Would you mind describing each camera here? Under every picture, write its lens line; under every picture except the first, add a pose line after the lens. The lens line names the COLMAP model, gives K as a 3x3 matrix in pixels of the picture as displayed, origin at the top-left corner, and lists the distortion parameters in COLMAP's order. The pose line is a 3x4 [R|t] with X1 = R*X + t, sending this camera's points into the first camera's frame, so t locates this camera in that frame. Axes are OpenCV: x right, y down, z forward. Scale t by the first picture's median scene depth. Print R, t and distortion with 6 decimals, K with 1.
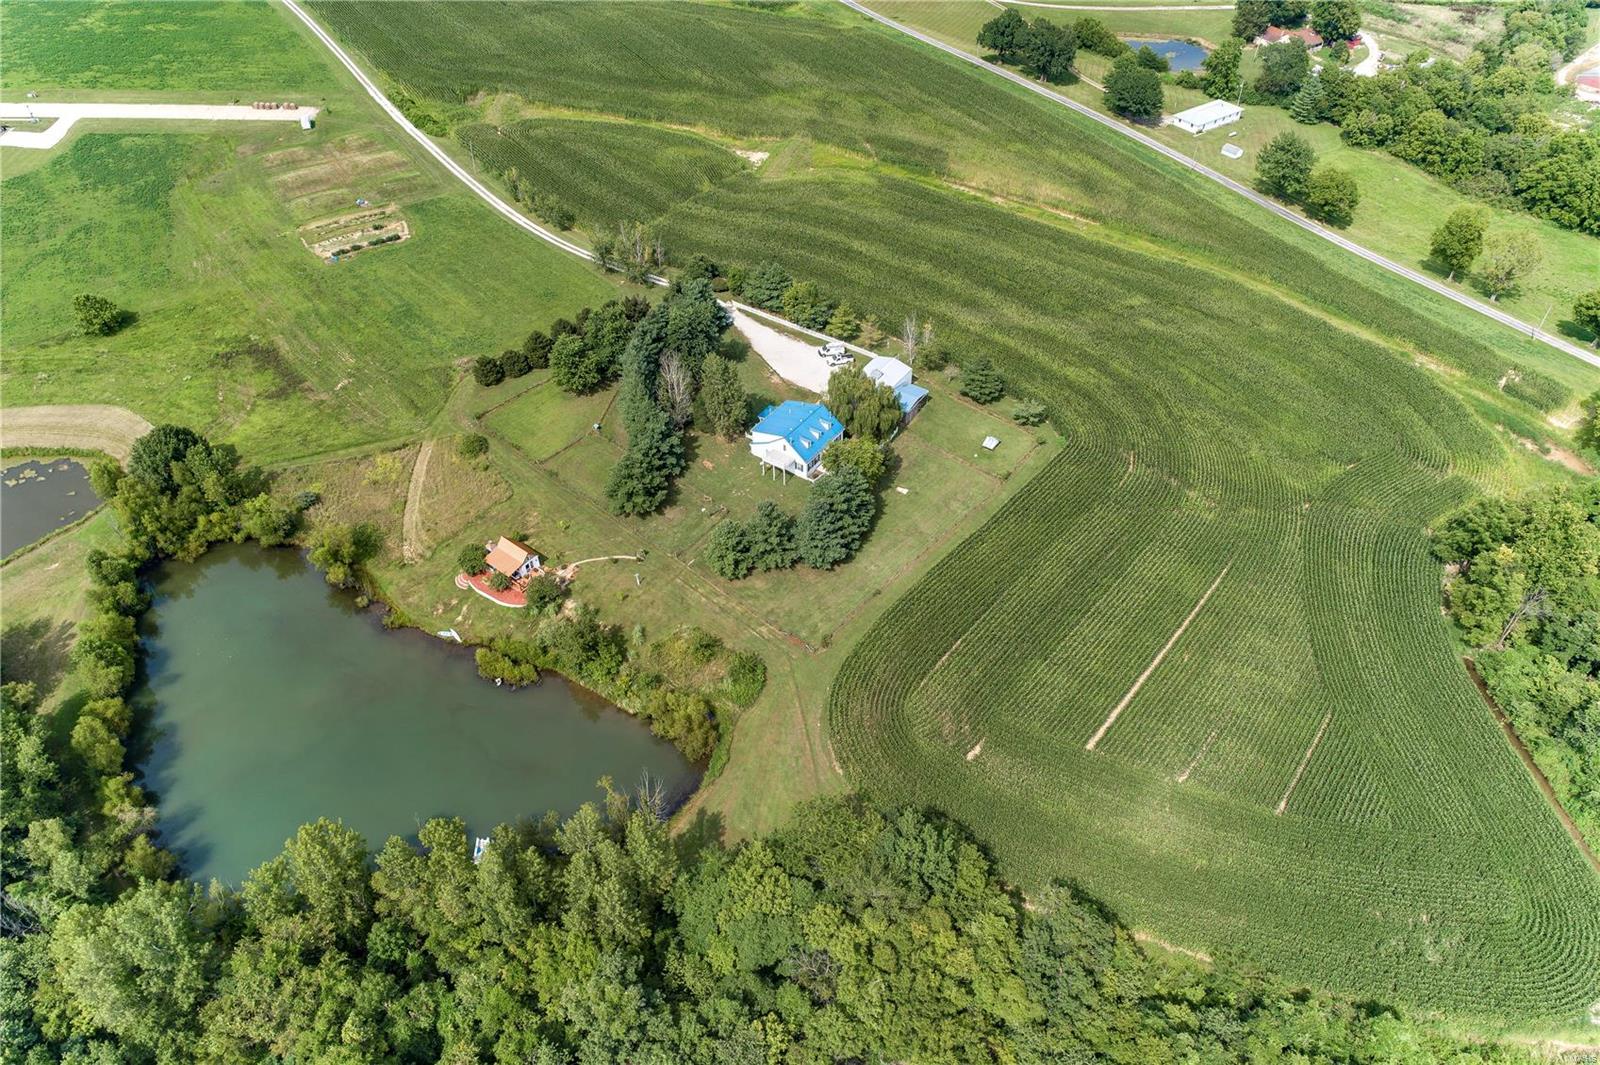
lens RADIAL K [[1071.2, 0, 800.0], [0, 1071.2, 532.5], [0, 0, 1]] dist [0.017465, -0.003097]
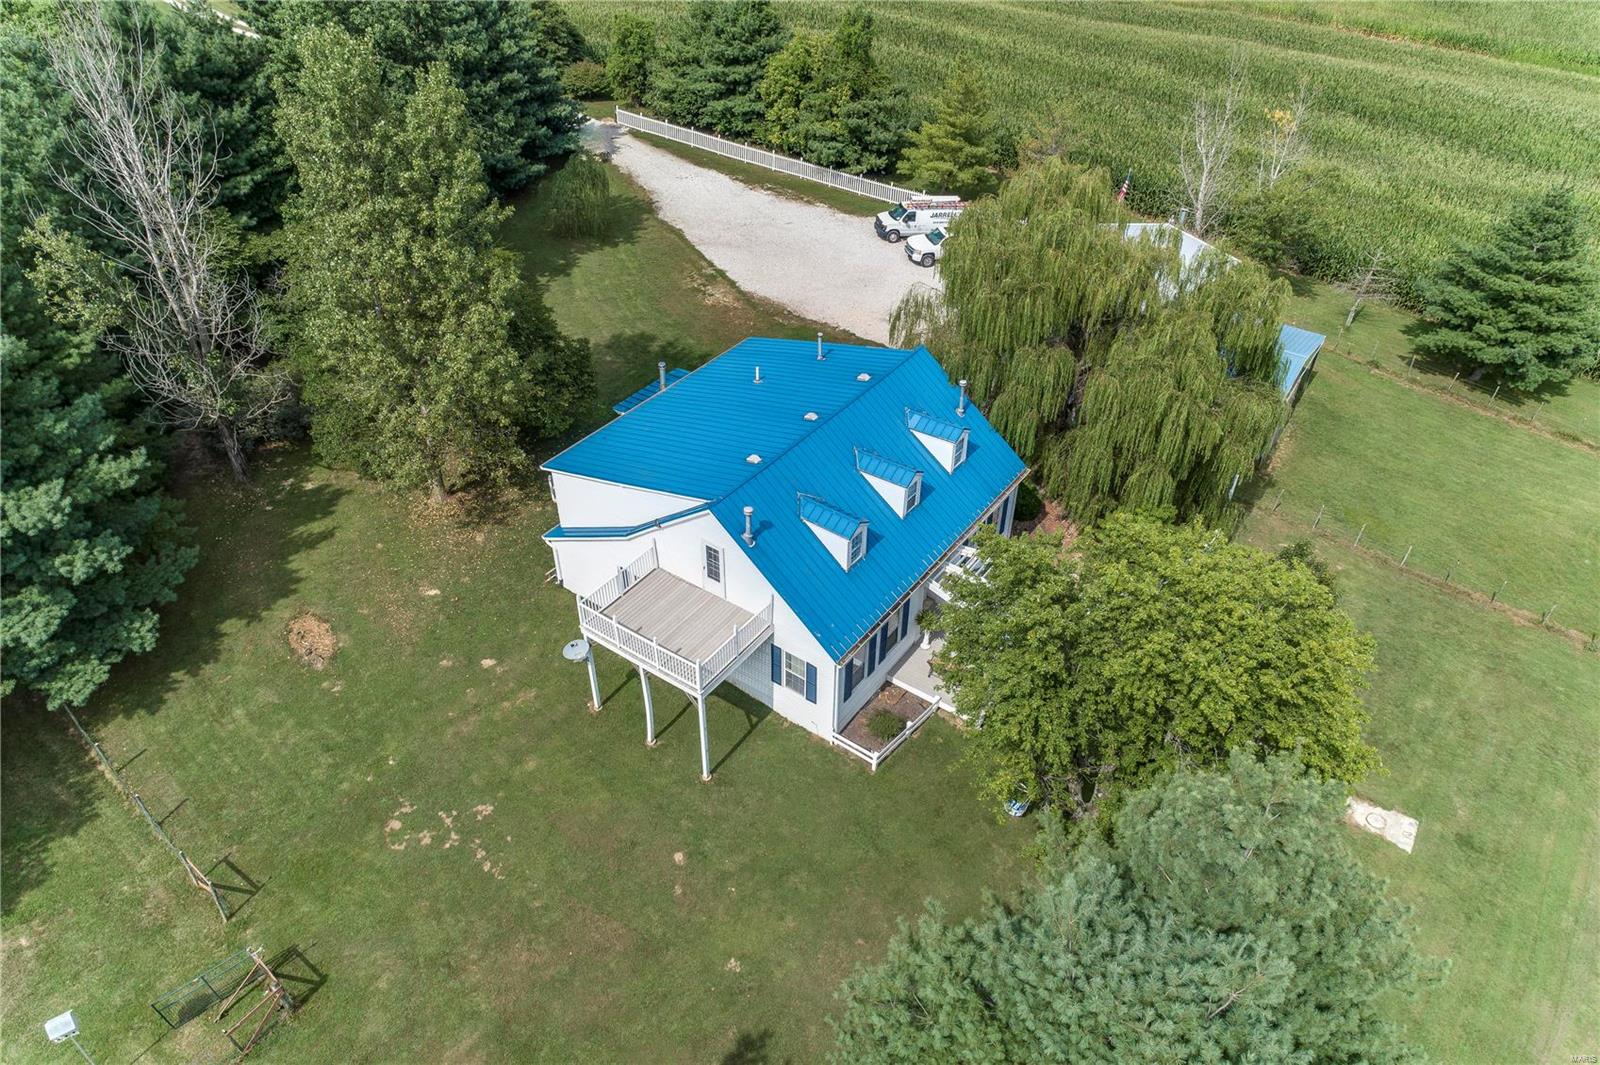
lens RADIAL K [[1071.2, 0, 800.0], [0, 1071.2, 532.5], [0, 0, 1]] dist [0.017465, -0.003097]
pose [[0.999676, 0.024126, -0.008092, 0.000939], [-0.024675, 0.996758, -0.076586, -0.069791], [0.006218, 0.076761, 0.997030, 0.810475]]
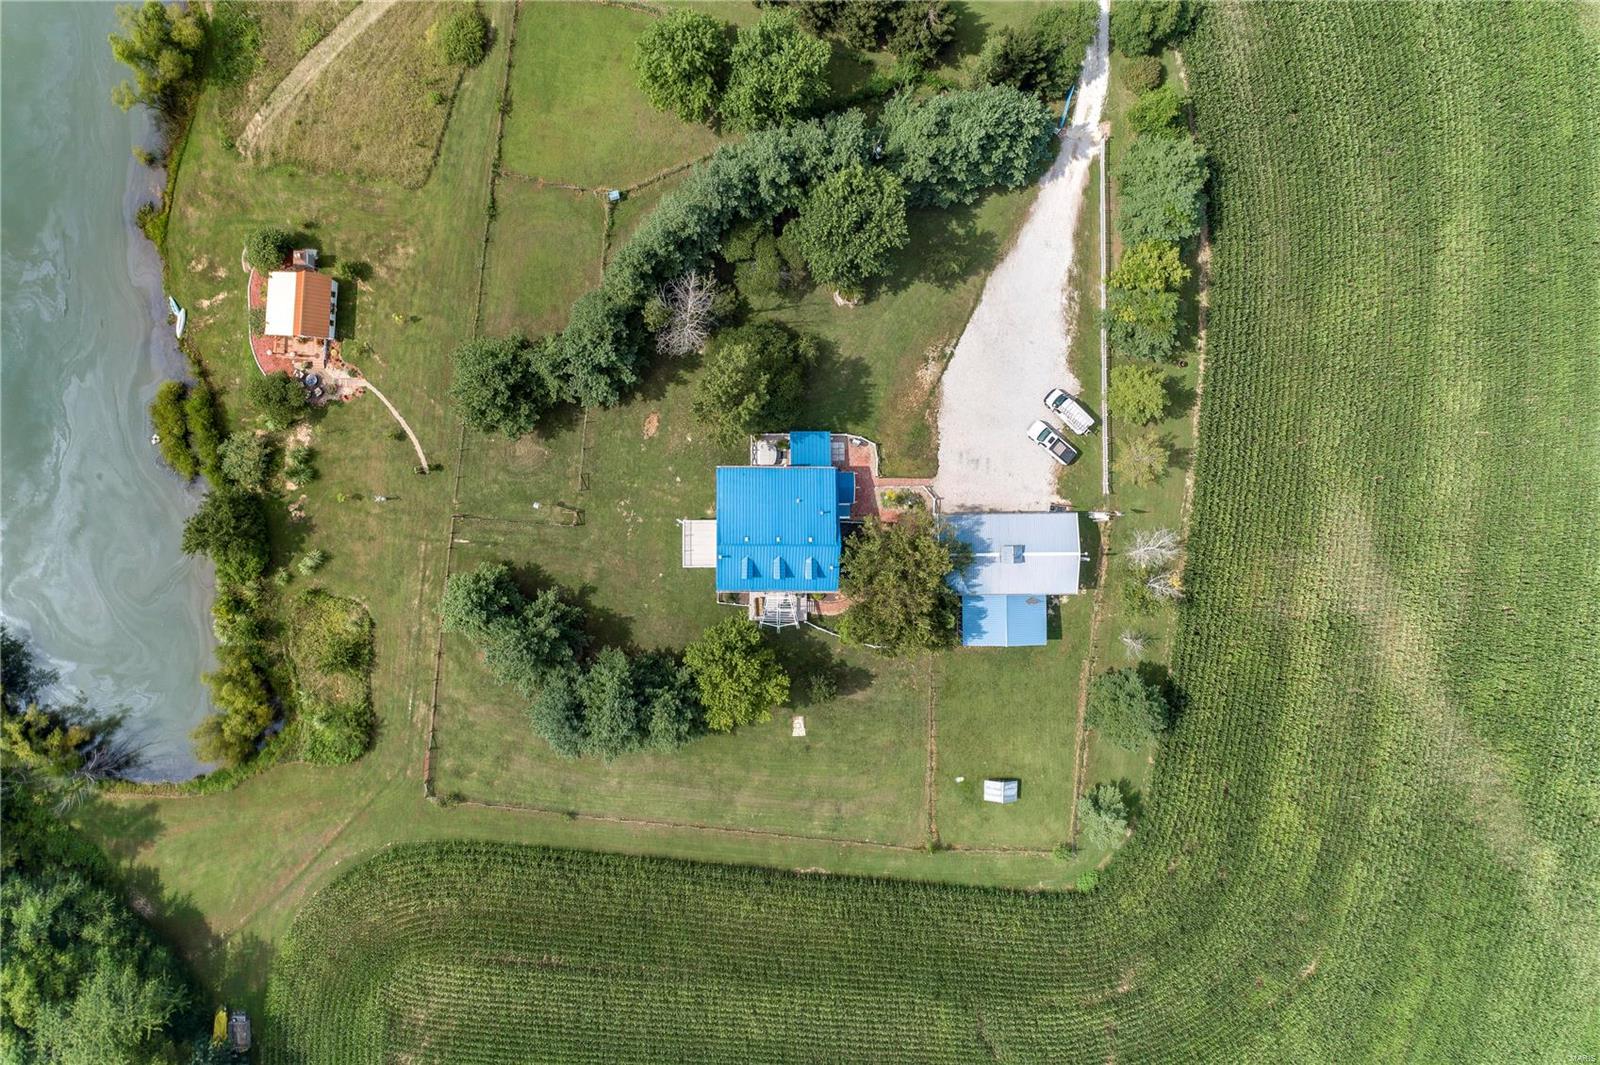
lens RADIAL K [[1071.2, 0, 800.0], [0, 1071.2, 532.5], [0, 0, 1]] dist [0.017465, -0.003097]
pose [[0.562321, 0.826585, 0.023513, -0.007225], [-0.569758, 0.366681, 0.735473, -0.510805], [0.599309, -0.426968, 0.677146, 0.634399]]
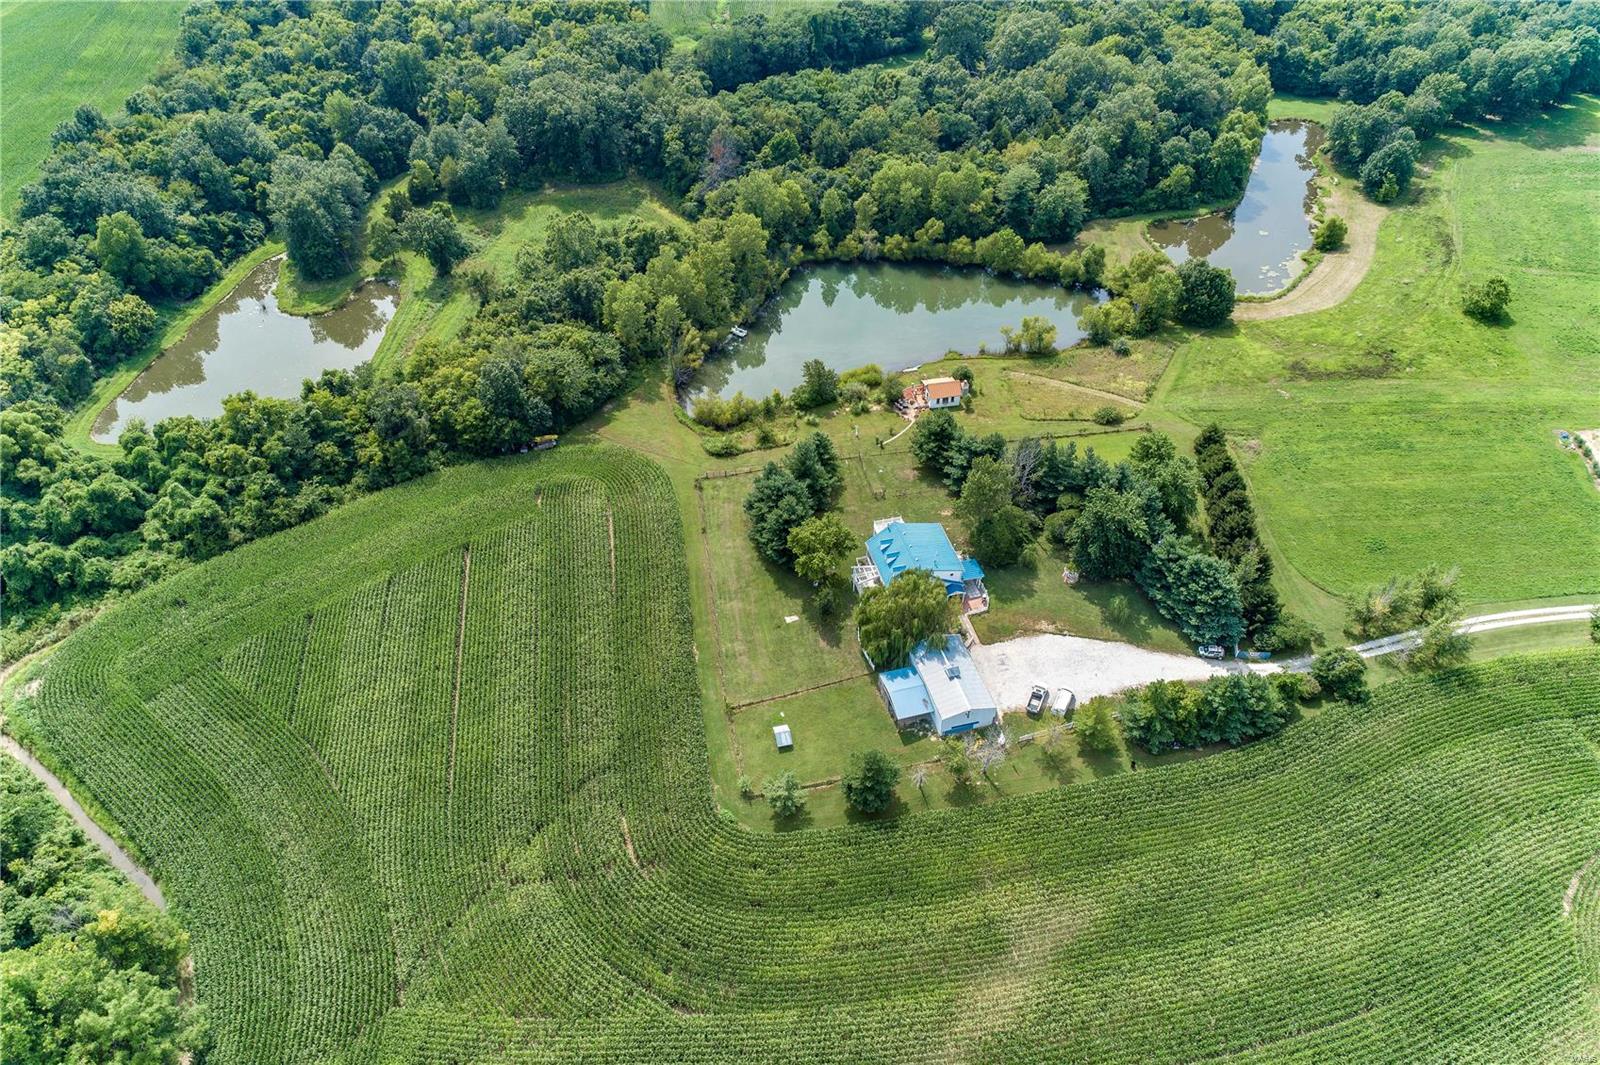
lens RADIAL K [[1071.2, 0, 800.0], [0, 1071.2, 532.5], [0, 0, 1]] dist [0.017465, -0.003097]
pose [[-0.657361, 0.515696, -0.549485, 0.535391], [-0.504059, 0.241135, 0.829324, -0.786987], [0.560179, 0.822138, 0.101429, 0.844292]]
